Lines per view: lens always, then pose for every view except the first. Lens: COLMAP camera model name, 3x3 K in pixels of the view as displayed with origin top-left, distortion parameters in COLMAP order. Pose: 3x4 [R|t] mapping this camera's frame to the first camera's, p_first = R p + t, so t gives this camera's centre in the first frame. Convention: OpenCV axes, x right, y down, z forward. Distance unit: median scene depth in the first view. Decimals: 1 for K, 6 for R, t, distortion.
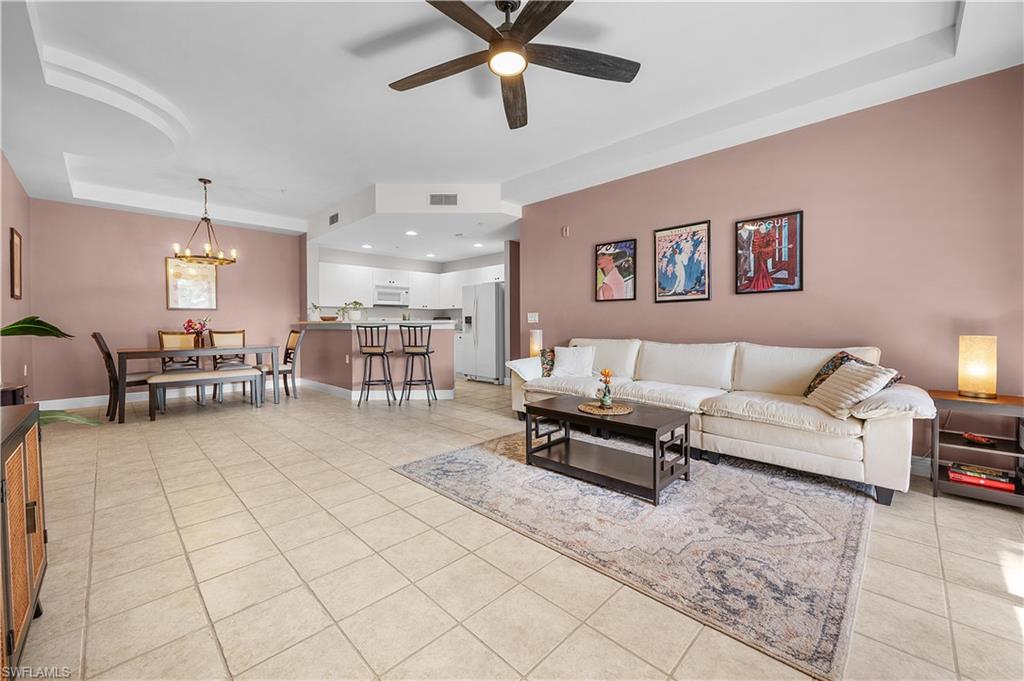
lens RADIAL K [[402.3, 0, 515.0], [0, 402.3, 326.4], [0, 0, 1]] dist [-0.001255, -0.000006]
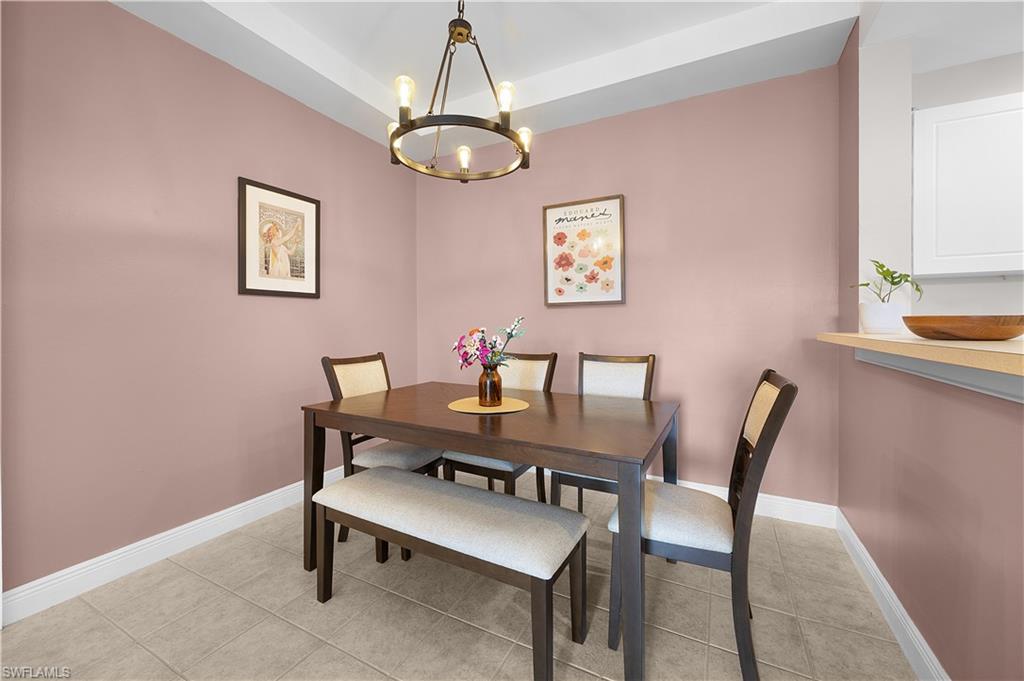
lens RADIAL K [[402.3, 0, 515.0], [0, 402.3, 326.4], [0, 0, 1]] dist [-0.001255, -0.000006]
pose [[0.288697, 0.010409, -0.957364, -0.478548], [-0.005379, 0.999943, 0.009249, -0.027122], [0.957405, 0.002479, 0.288736, 1.038019]]
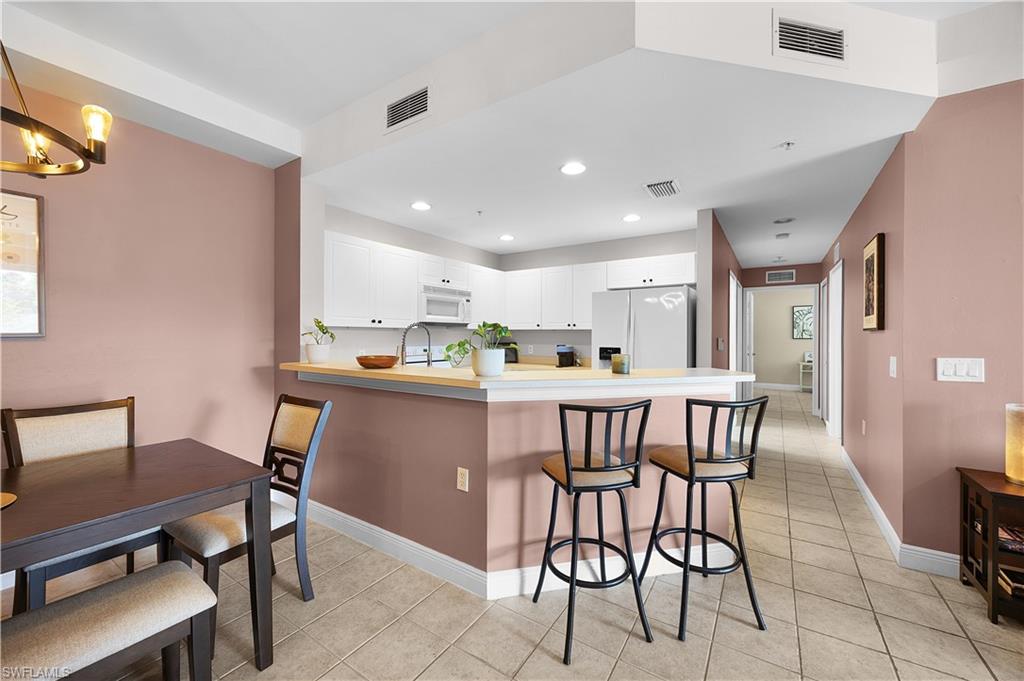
lens RADIAL K [[397.4, 0, 515.0], [0, 397.4, 335.3], [0, 0, 1]] dist [-0.003103, -0.000376]
pose [[0.981854, 0.008194, 0.189461, -0.558837], [-0.007095, 0.999954, -0.006480, -0.060285], [-0.189506, 0.005018, 0.981867, 0.805895]]
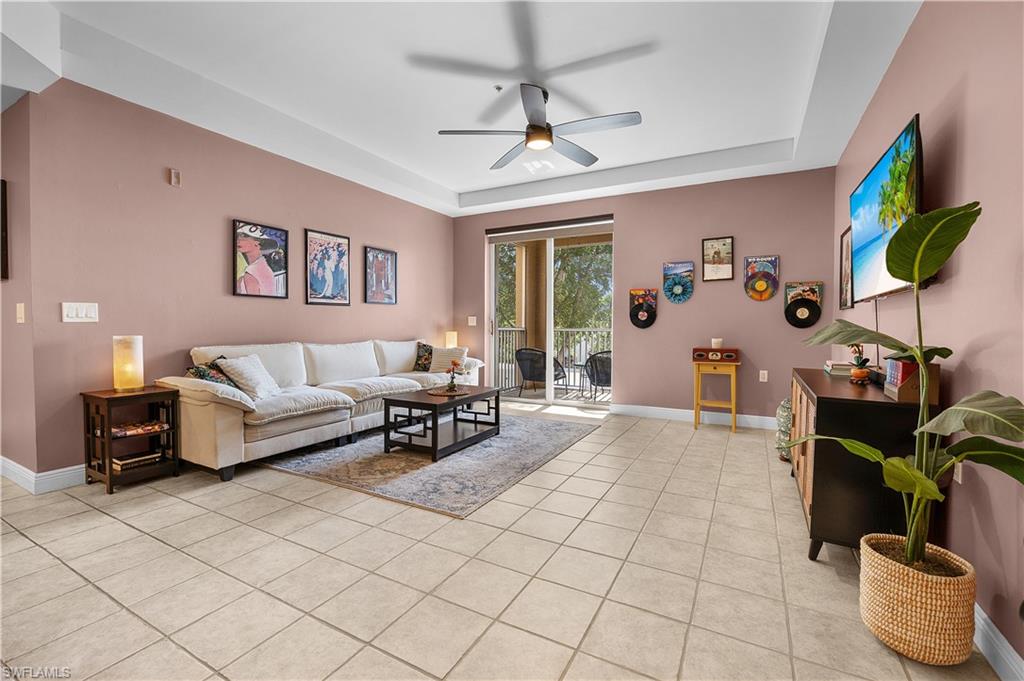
lens RADIAL K [[435.1, 0, 509.9], [0, 435.1, 336.8], [0, 0, 1]] dist [-0.014299, 0.000641]
pose [[-0.264188, -0.024139, 0.964169, -0.718673], [0.001317, 0.999677, 0.025389, -0.004626], [-0.964470, 0.007977, -0.264071, 0.730173]]
